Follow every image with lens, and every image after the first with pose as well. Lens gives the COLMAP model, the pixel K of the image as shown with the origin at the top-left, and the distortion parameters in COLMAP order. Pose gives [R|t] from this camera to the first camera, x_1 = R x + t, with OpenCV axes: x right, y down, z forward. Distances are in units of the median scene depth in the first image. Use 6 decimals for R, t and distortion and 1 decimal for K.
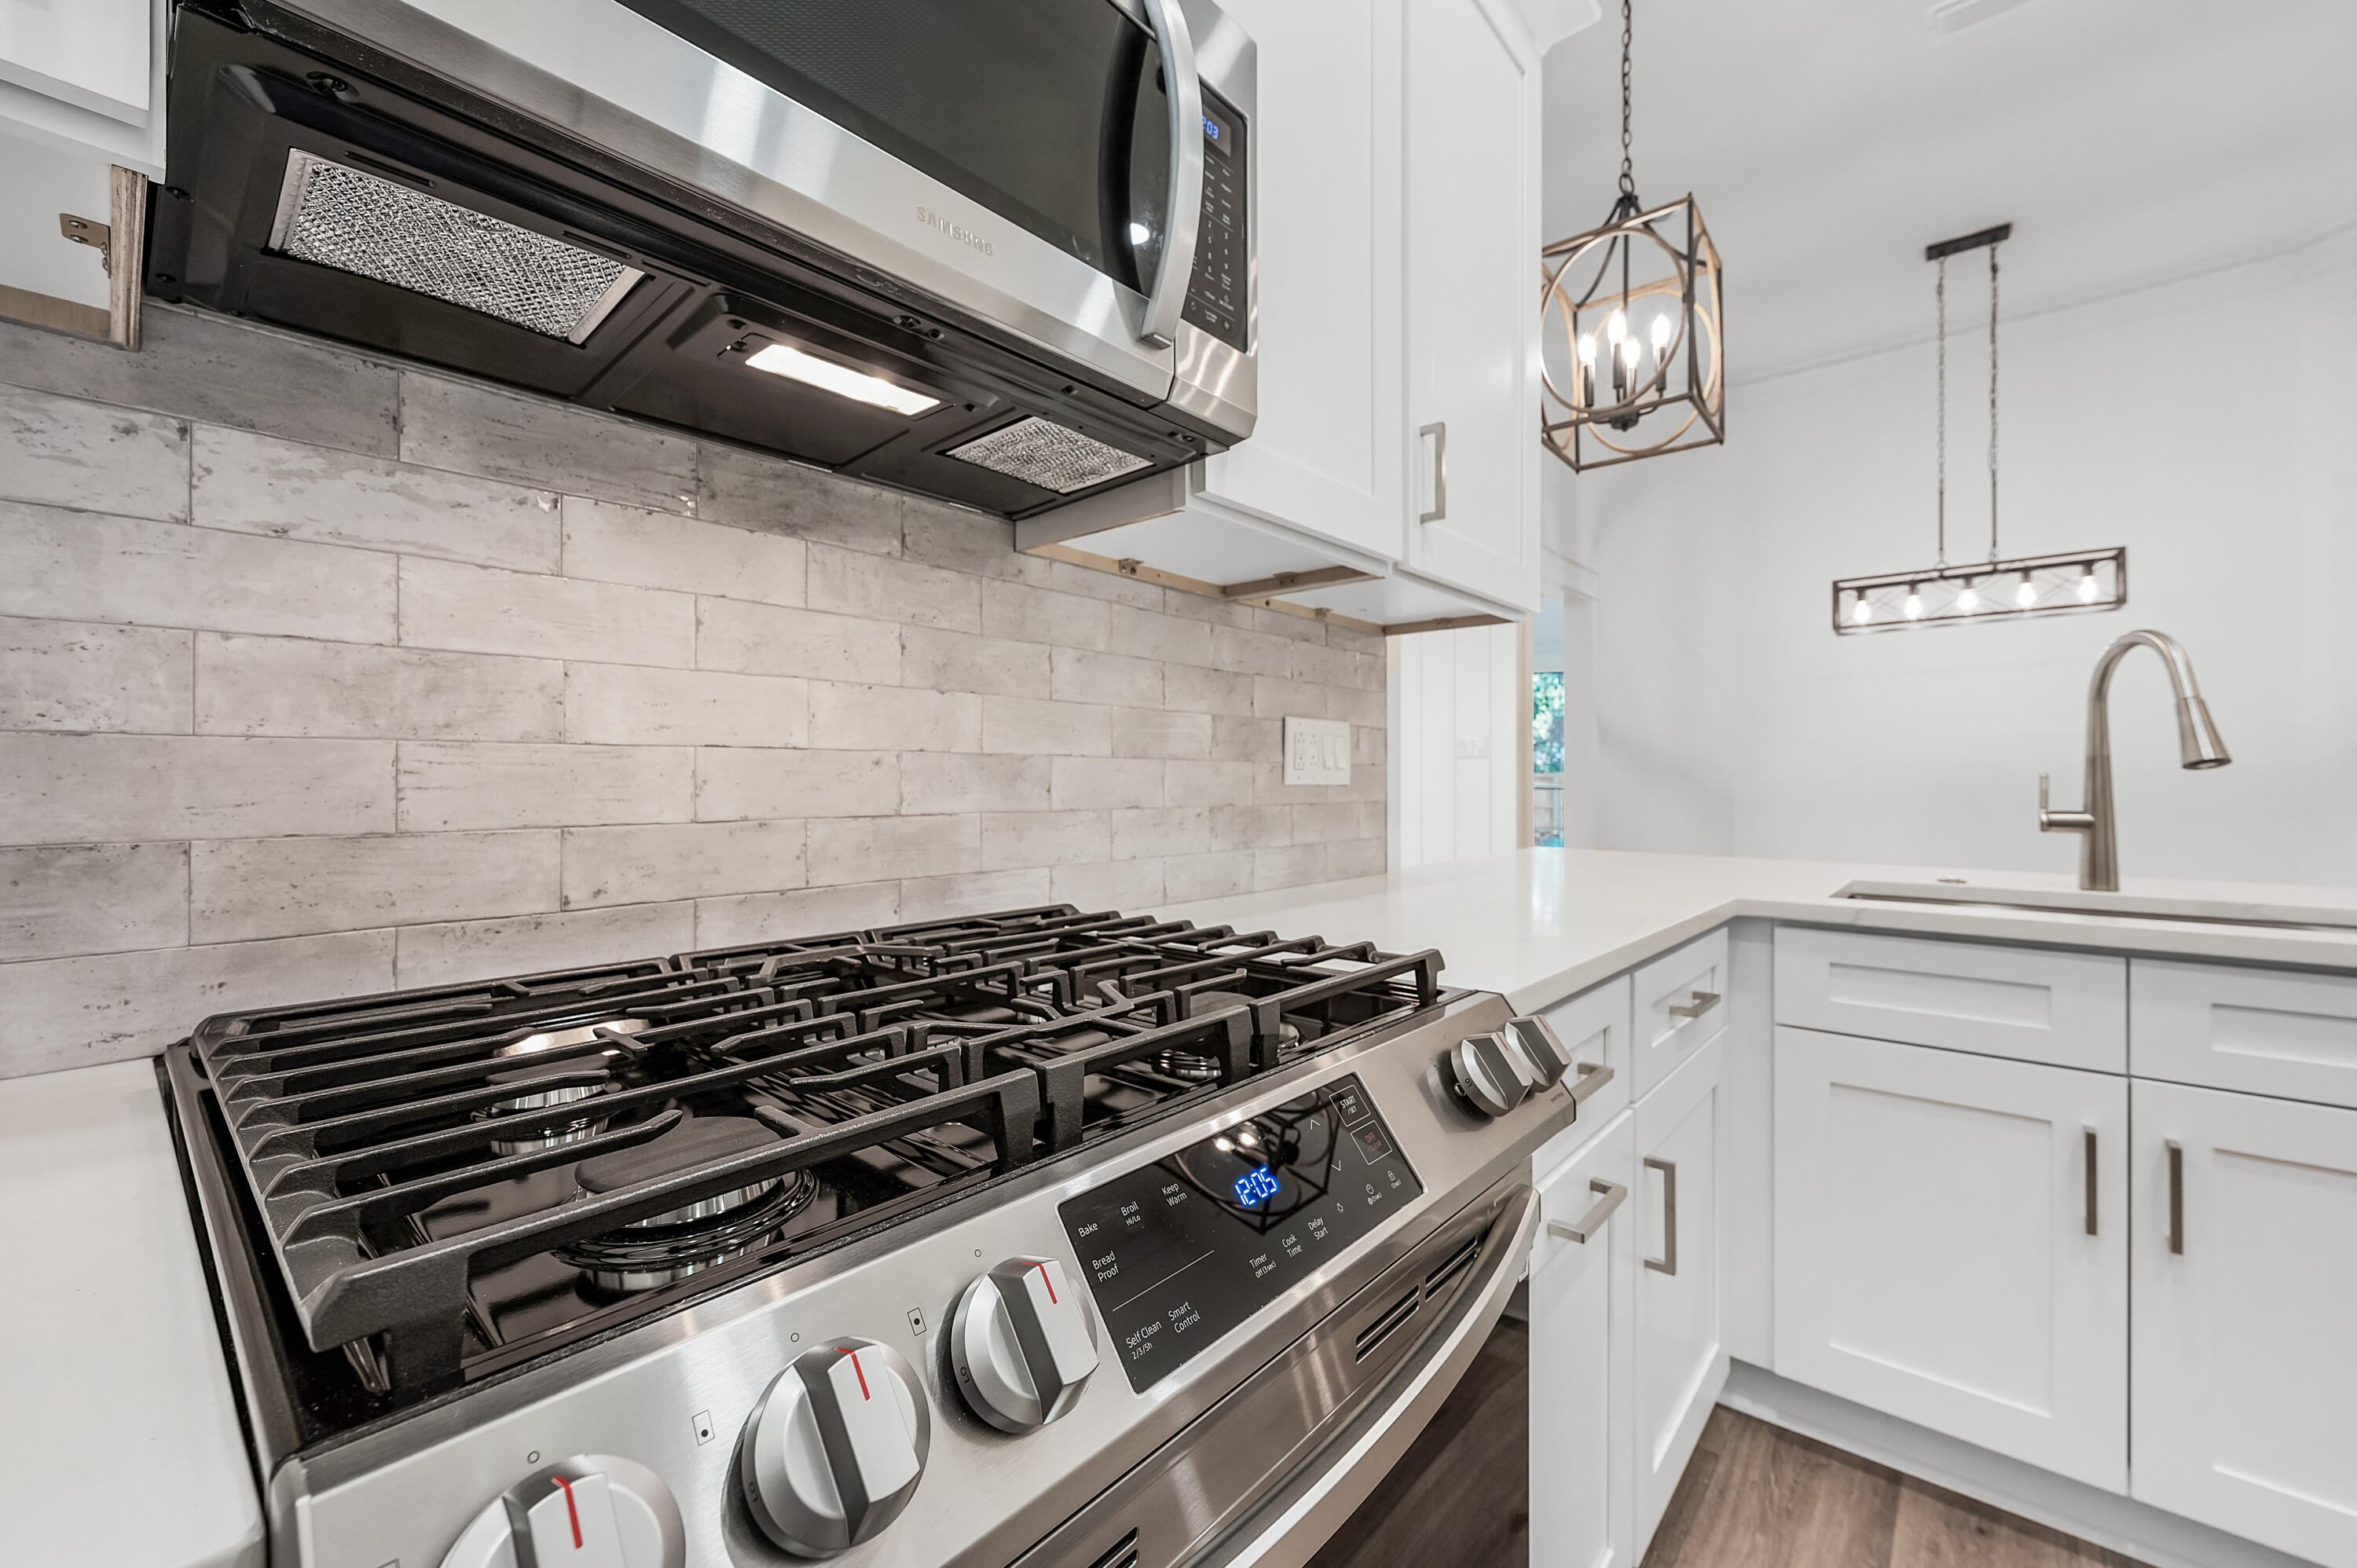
lens RADIAL K [[953.4, 0, 1173.3], [0, 953.4, 771.7], [0, 0, 1]] dist [0.001283, -0.001050]
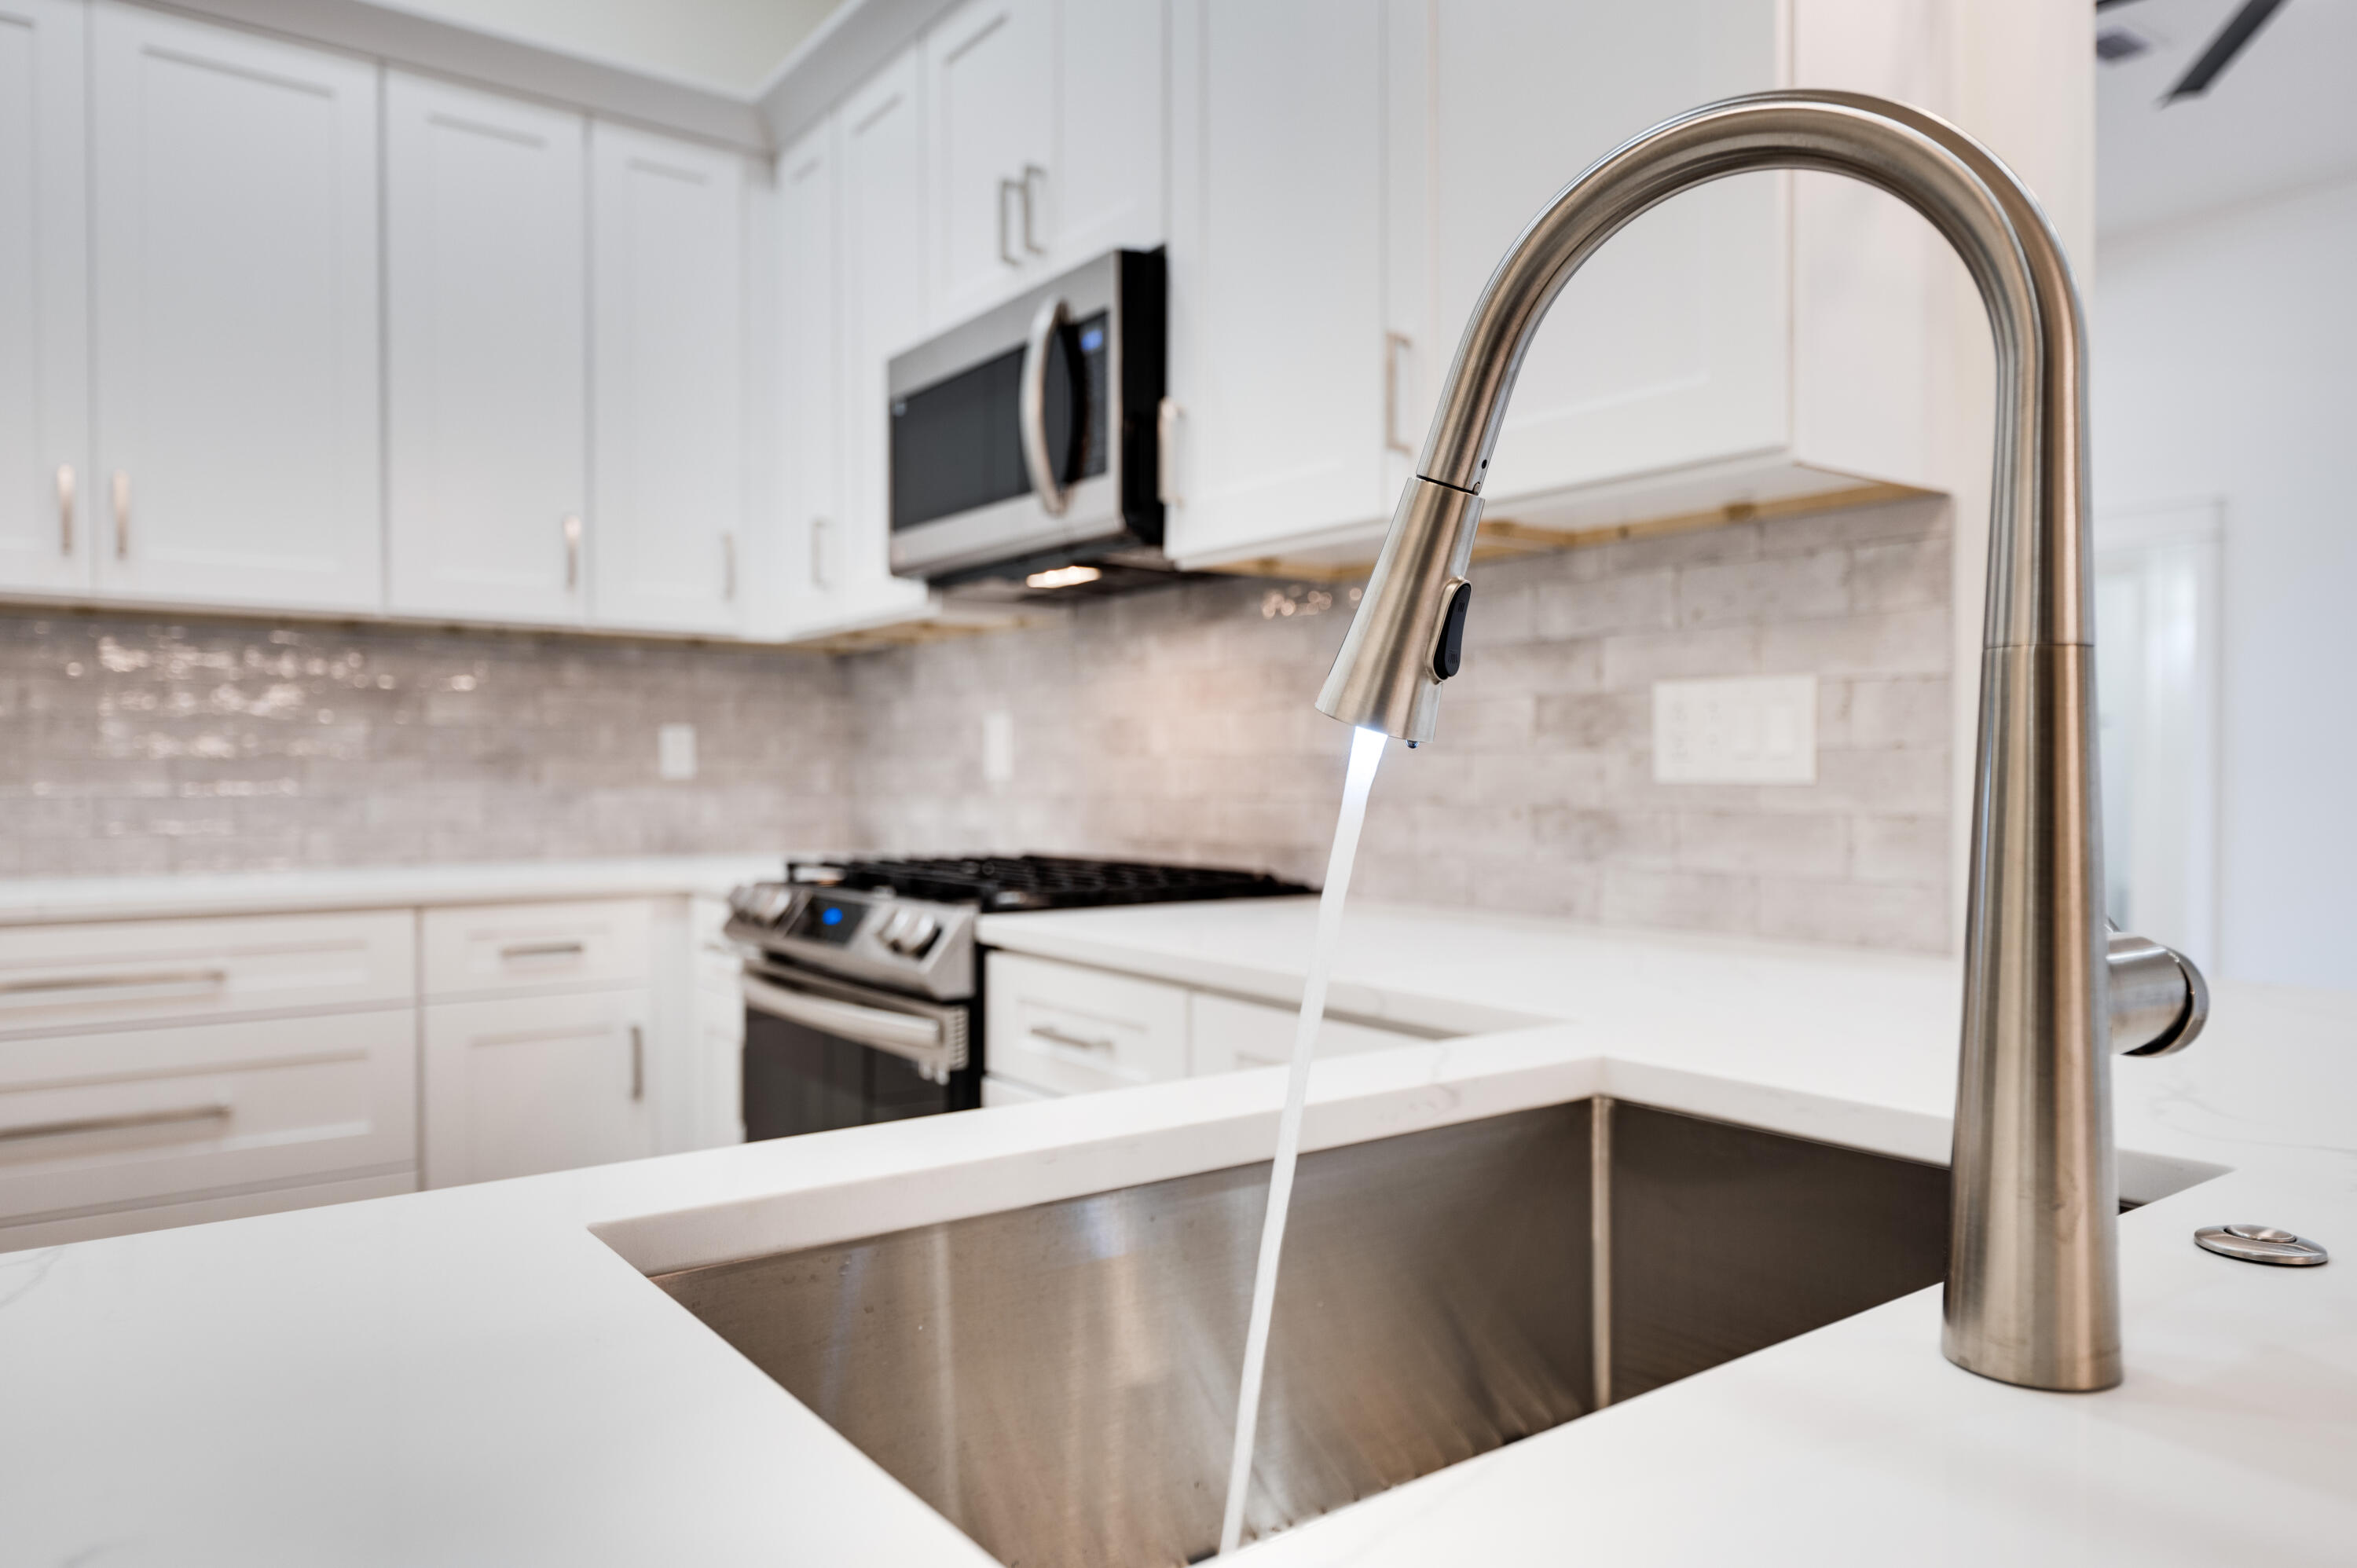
lens RADIAL K [[1579.1, 0, 1164.9], [0, 1579.1, 787.3], [0, 0, 1]] dist [0.007486, -0.000210]
pose [[-0.227189, 0.011052, -0.973788, 1.680733], [0.010269, 0.999907, 0.008953, 0.005383], [0.973796, -0.007966, -0.227282, 1.145715]]
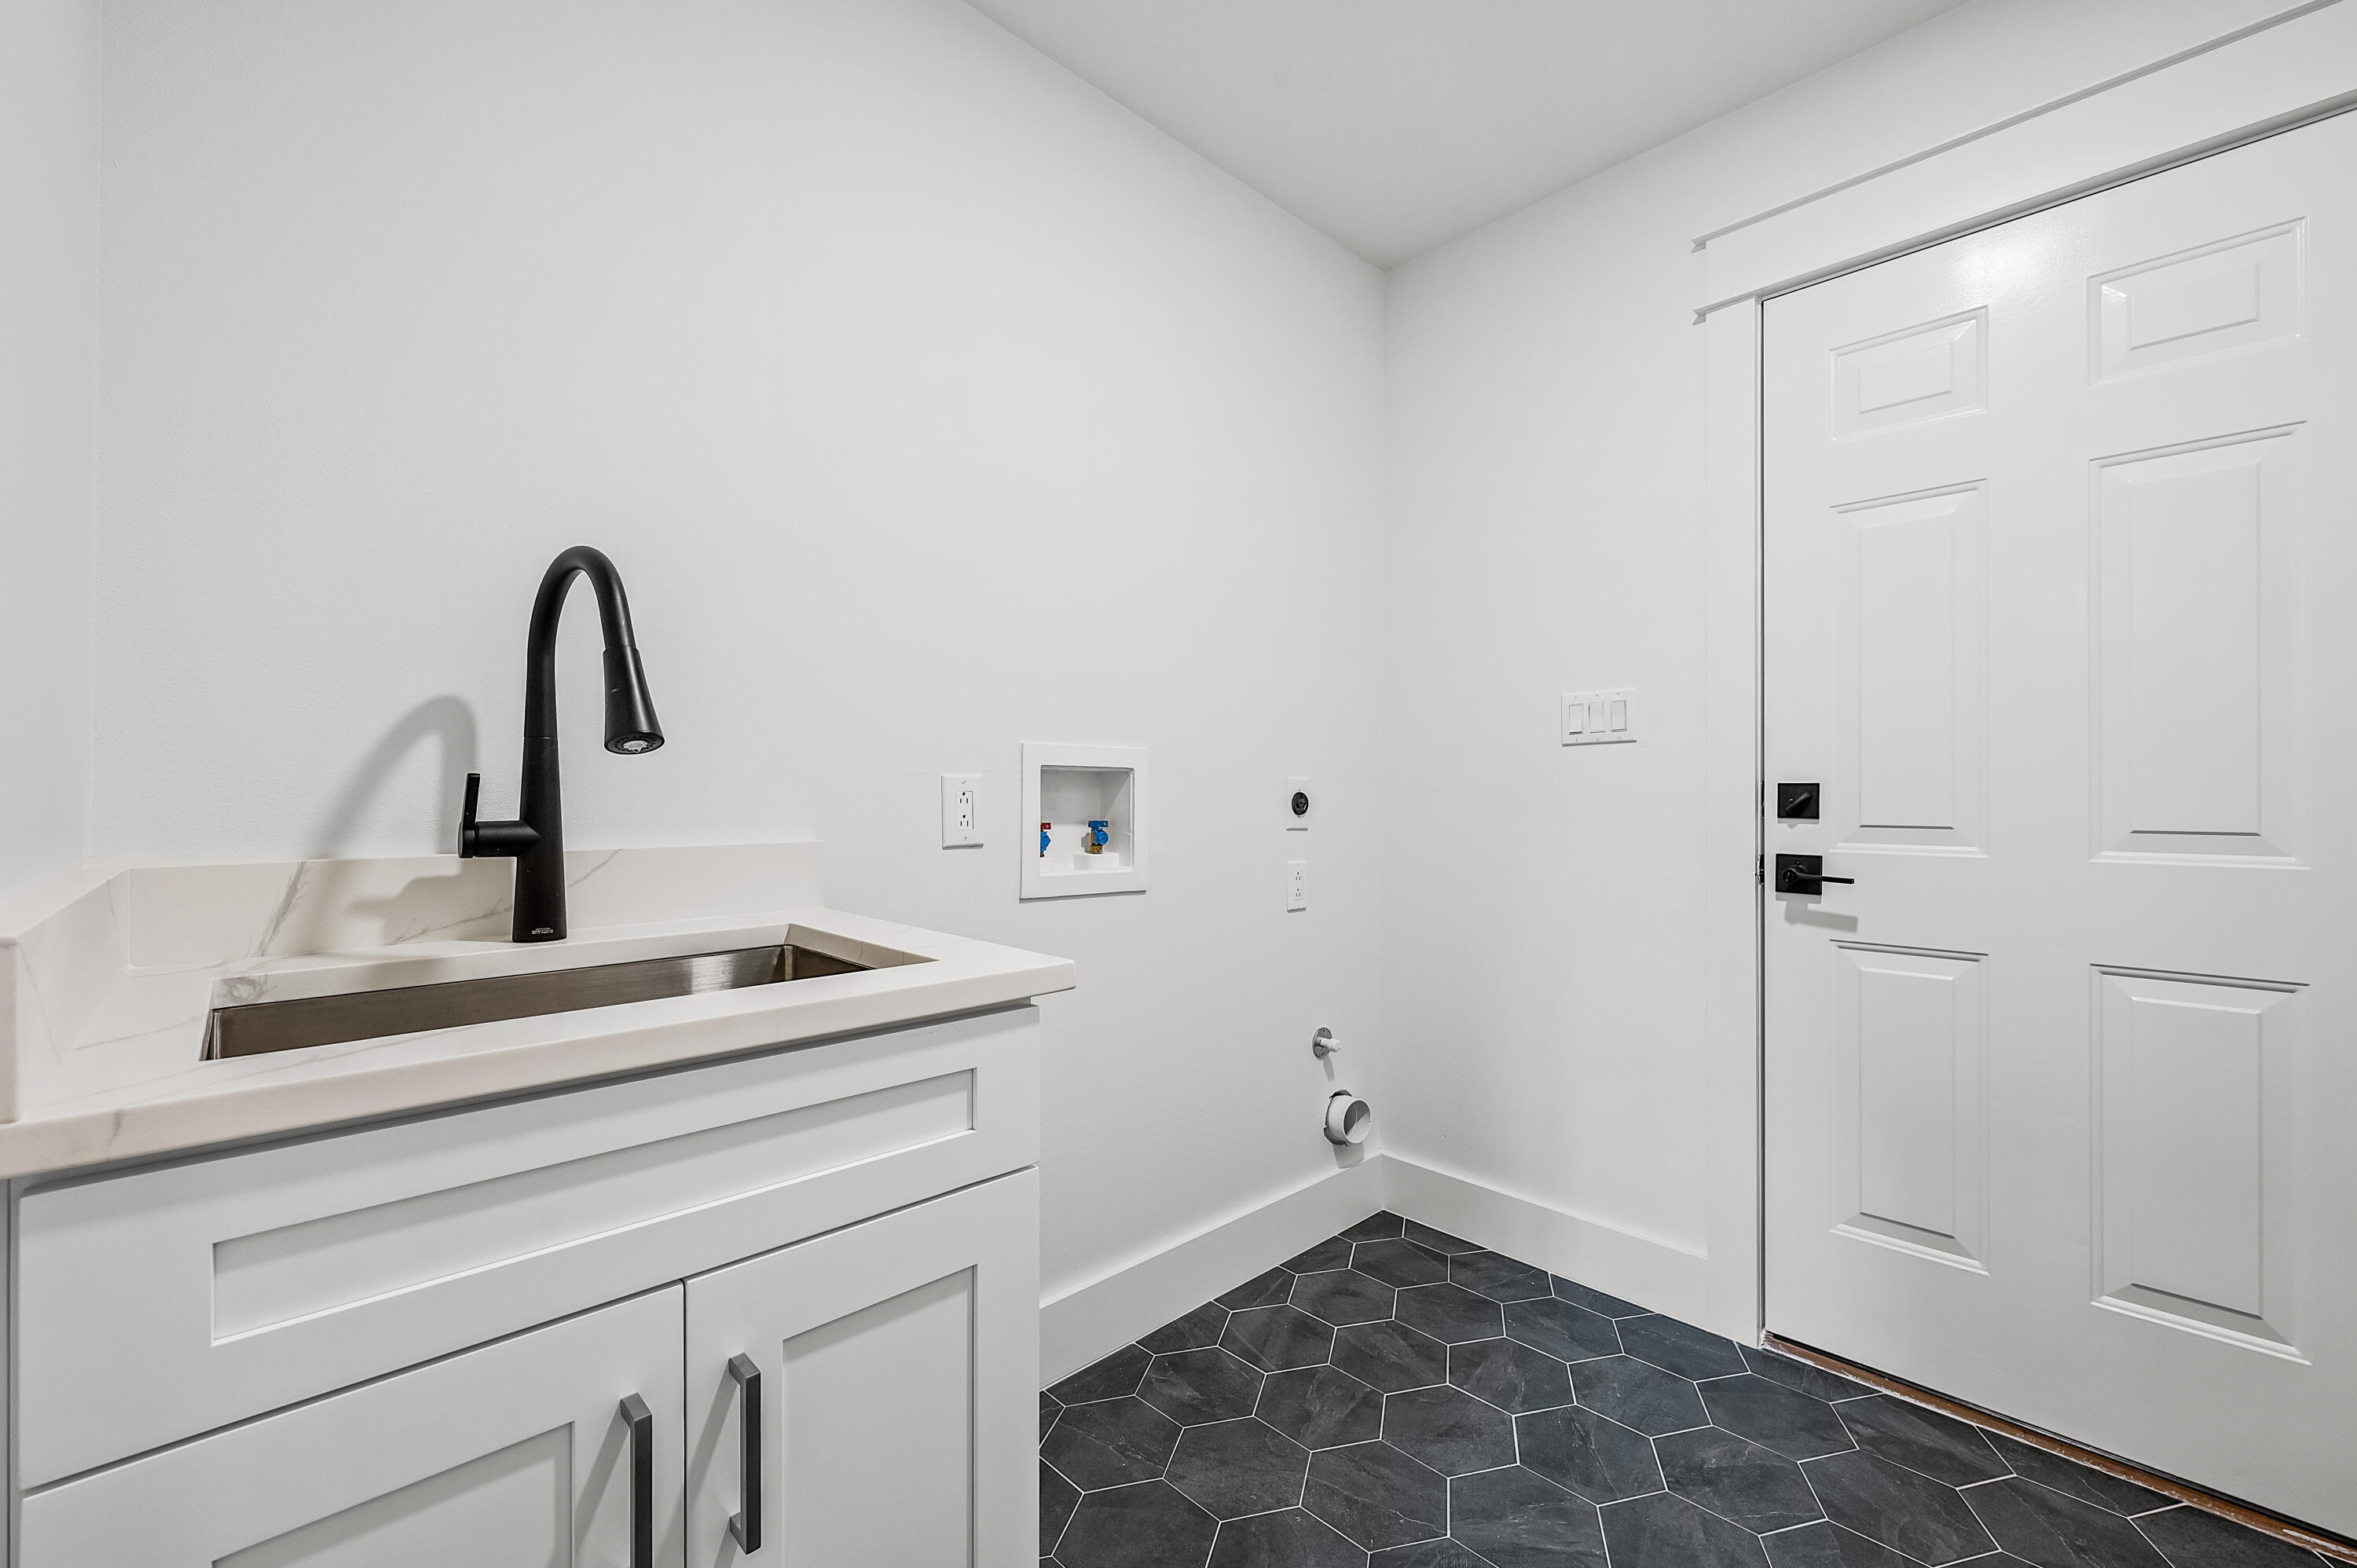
lens RADIAL K [[953.4, 0, 1179.8], [0, 953.4, 804.5], [0, 0, 1]] dist [0.001283, -0.001050]
pose [[0.085488, -0.002562, 0.996336, 0.434857], [-0.015554, 0.999871, 0.003906, 0.024628], [-0.996218, -0.015831, 0.085438, 0.629671]]
